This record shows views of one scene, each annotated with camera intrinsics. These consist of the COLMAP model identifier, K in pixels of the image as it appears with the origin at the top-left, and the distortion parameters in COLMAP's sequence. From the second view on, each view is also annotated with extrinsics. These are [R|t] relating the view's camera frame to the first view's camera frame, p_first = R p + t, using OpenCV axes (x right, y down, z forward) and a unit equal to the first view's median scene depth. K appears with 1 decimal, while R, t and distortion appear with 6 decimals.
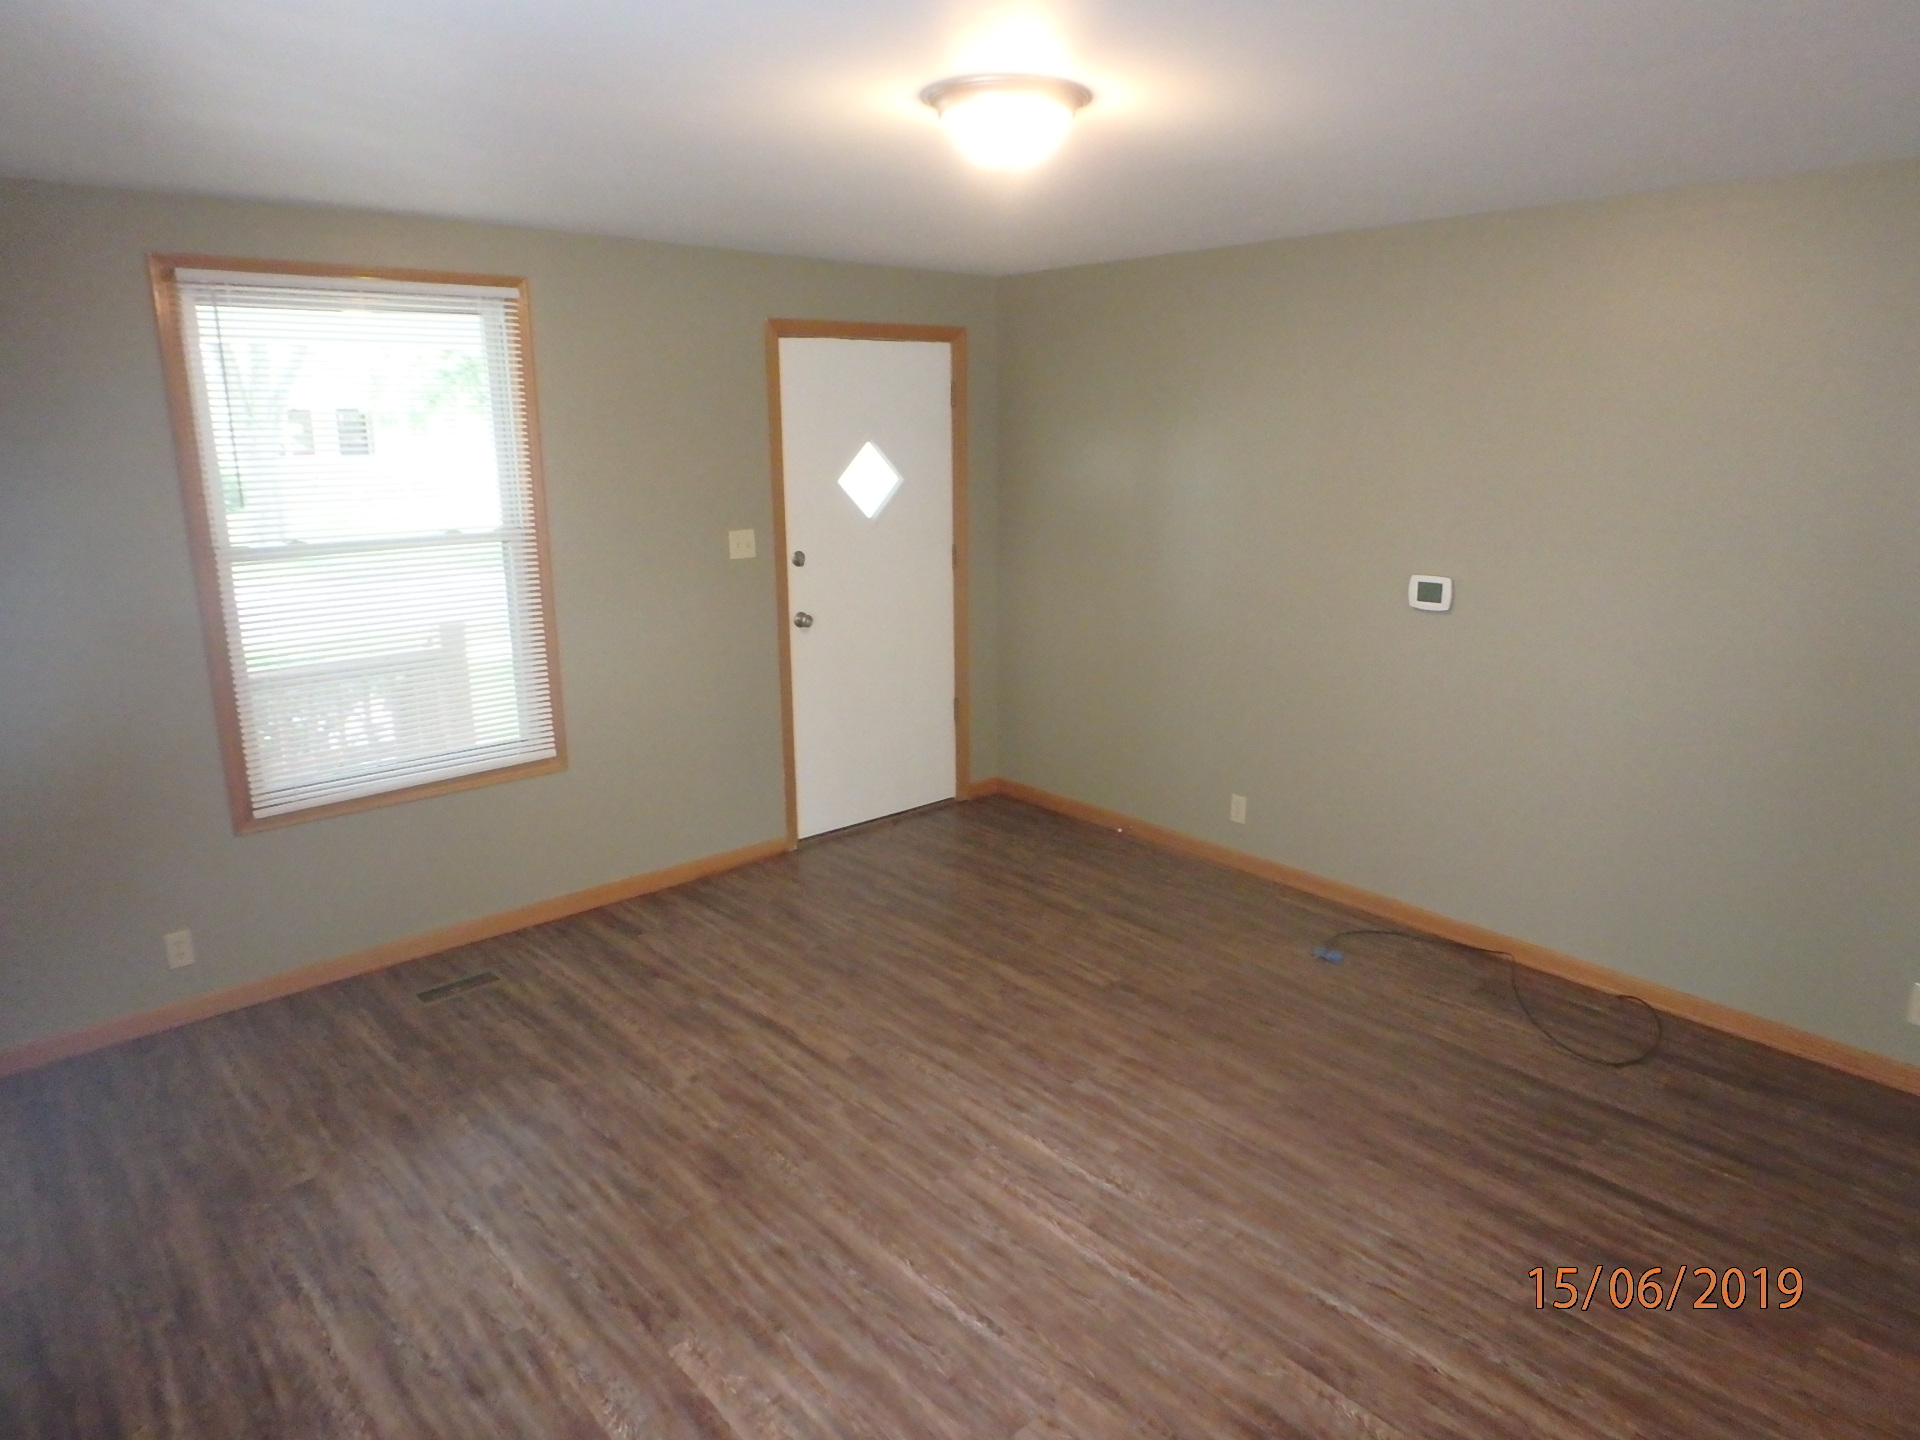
lens RADIAL K [[1195.9, 0, 965.5], [0, 1195.9, 722.4], [0, 0, 1]] dist [-0.006023, -0.002156]
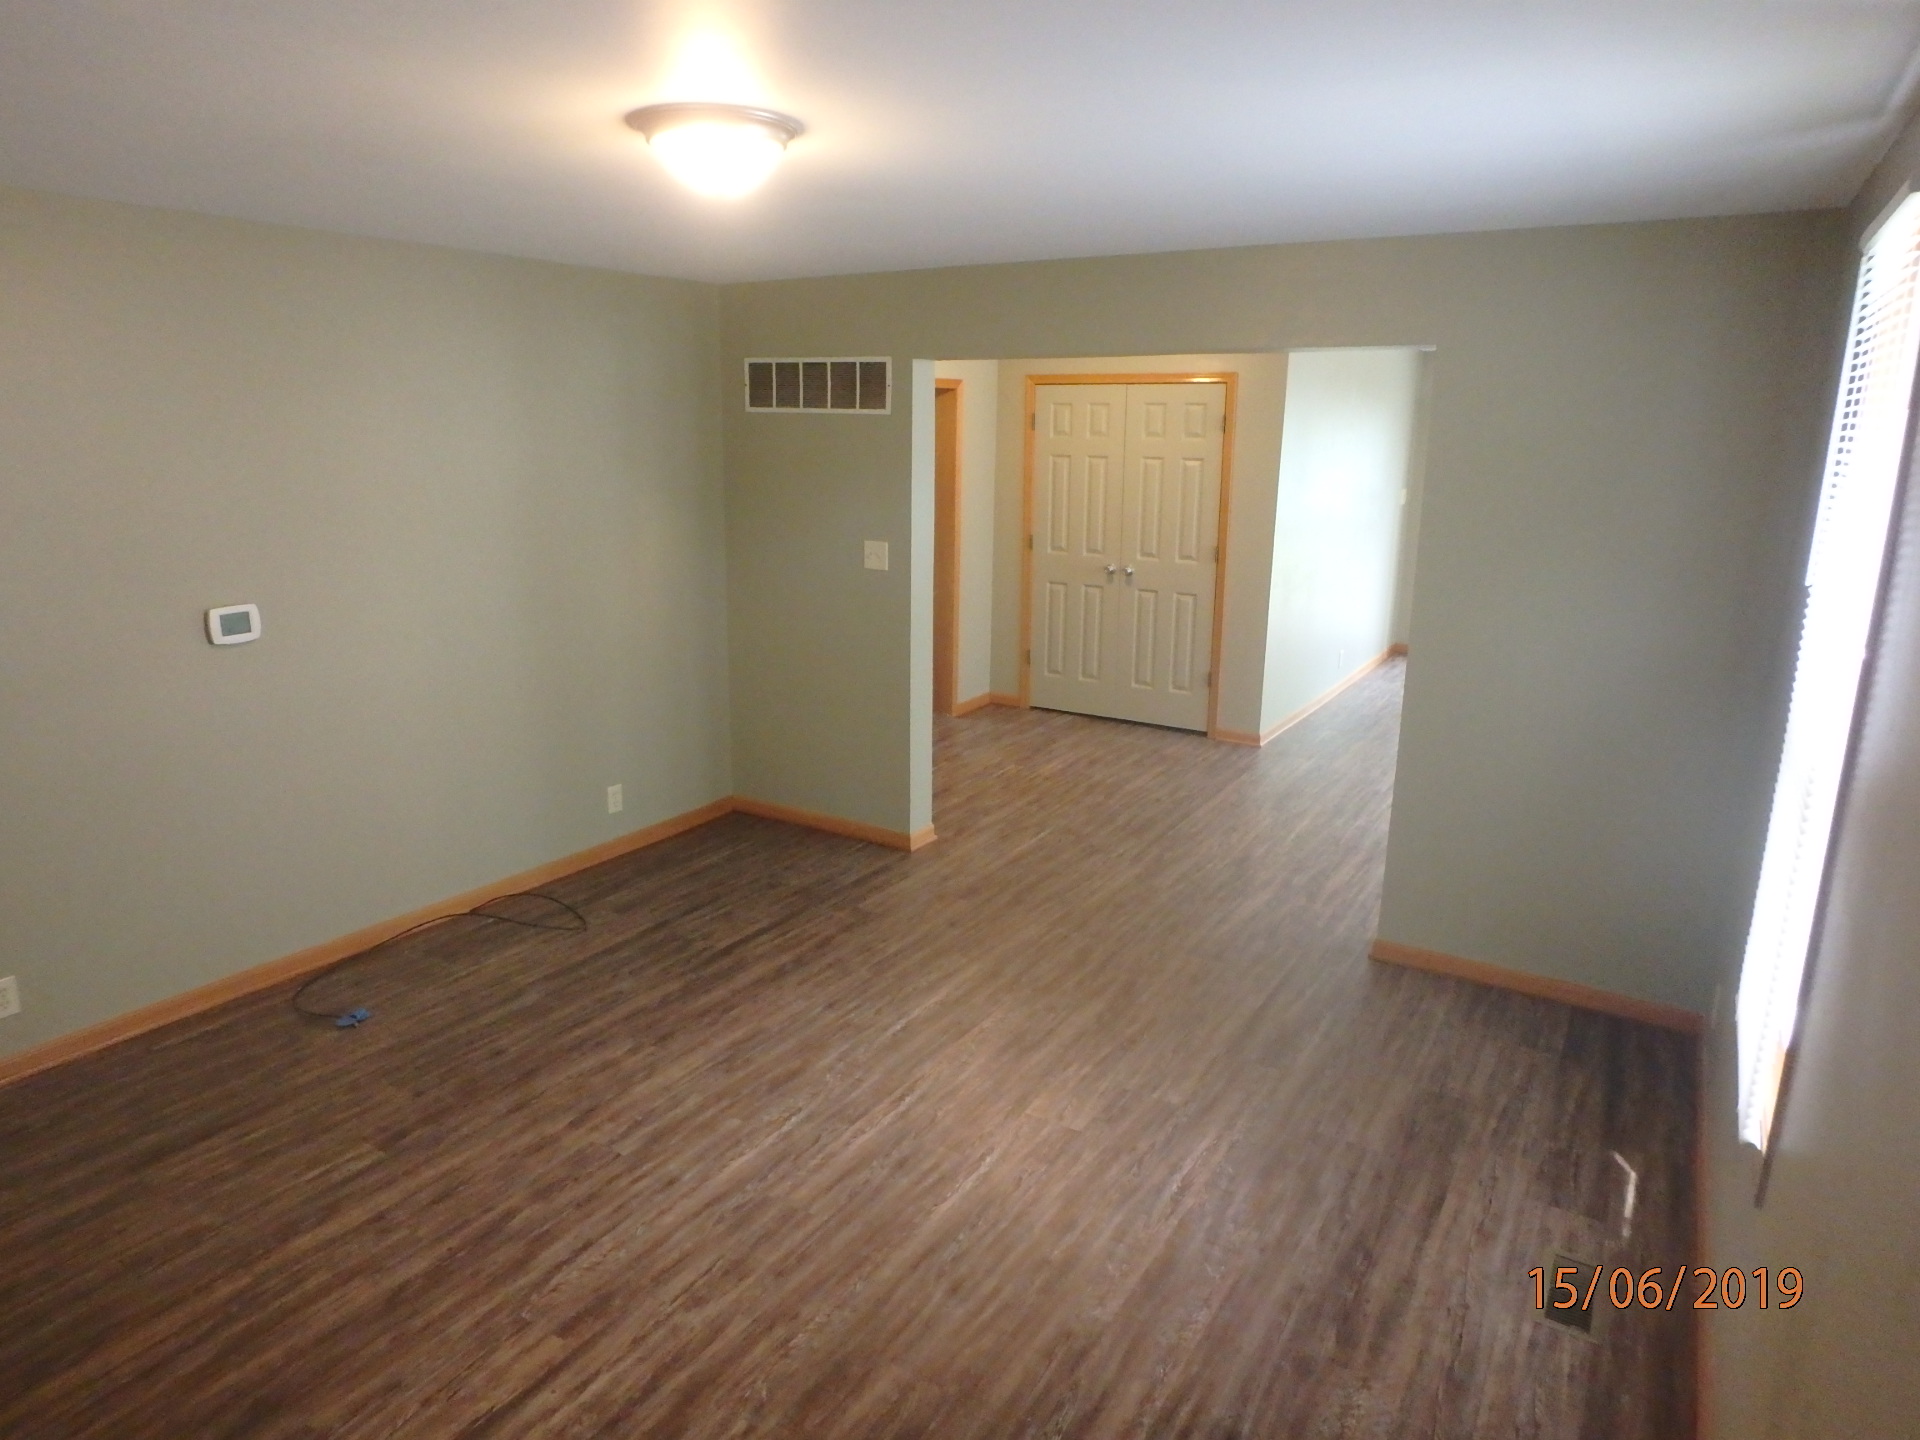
lens RADIAL K [[1195.9, 0, 952.1], [0, 1195.9, 727.1], [0, 0, 1]] dist [-0.006023, -0.002156]
pose [[-0.277795, -0.239098, 0.930410, -0.811838], [0.223321, 0.925923, 0.304622, -0.245844], [-0.934322, 0.292402, -0.203821, 0.896360]]
